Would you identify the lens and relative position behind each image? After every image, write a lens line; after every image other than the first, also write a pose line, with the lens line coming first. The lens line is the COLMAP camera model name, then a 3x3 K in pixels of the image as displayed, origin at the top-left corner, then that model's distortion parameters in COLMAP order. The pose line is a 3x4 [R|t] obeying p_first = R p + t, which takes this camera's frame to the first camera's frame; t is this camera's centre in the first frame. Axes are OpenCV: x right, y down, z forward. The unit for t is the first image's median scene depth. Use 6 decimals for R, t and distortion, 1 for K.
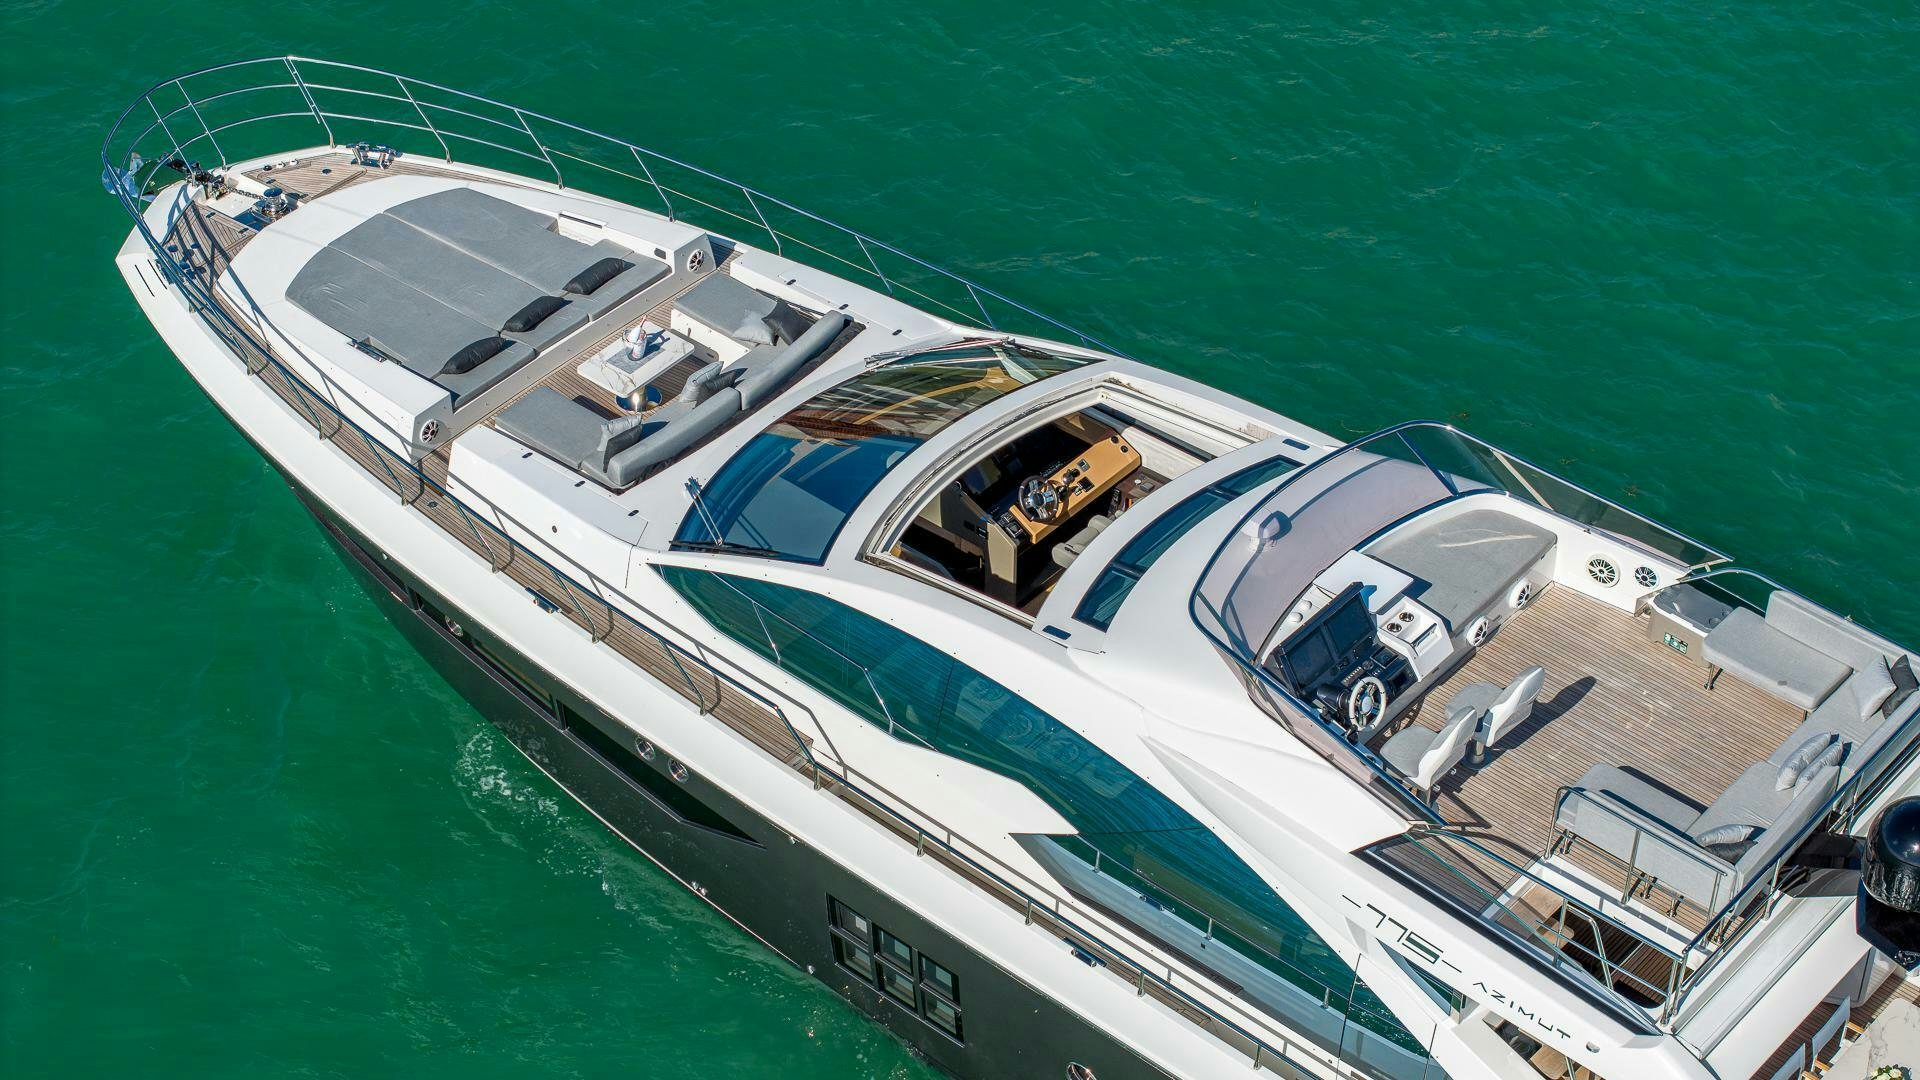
lens RADIAL K [[3595.3, 0, 960.0], [0, 3595.3, 540.0], [0, 0, 1]] dist [-0.096894, 0.275764]
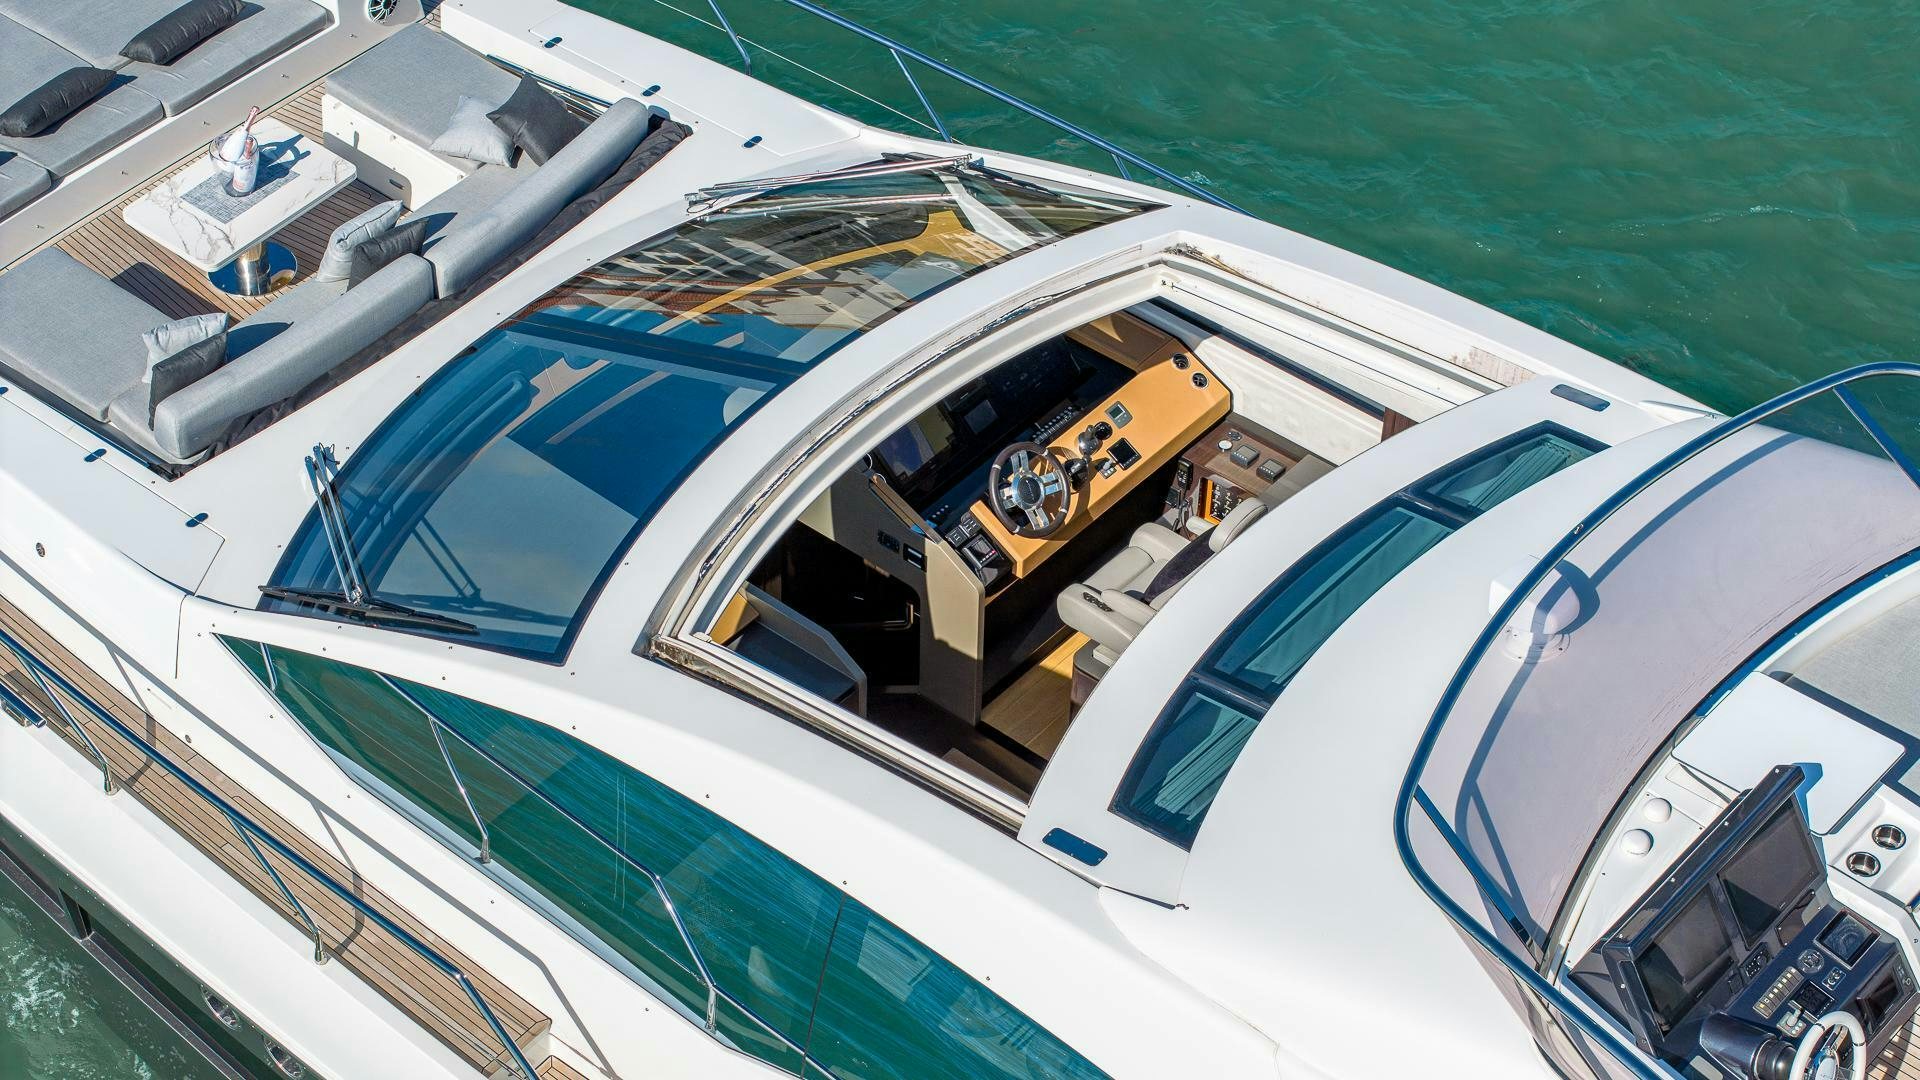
lens RADIAL K [[3595.3, 0, 960.0], [0, 3595.3, 540.0], [0, 0, 1]] dist [-0.096894, 0.275764]
pose [[0.999944, 0.004140, 0.009761, 0.007512], [-0.004790, 0.997702, 0.067589, -0.037375], [-0.009459, -0.067632, 0.997665, 0.505625]]
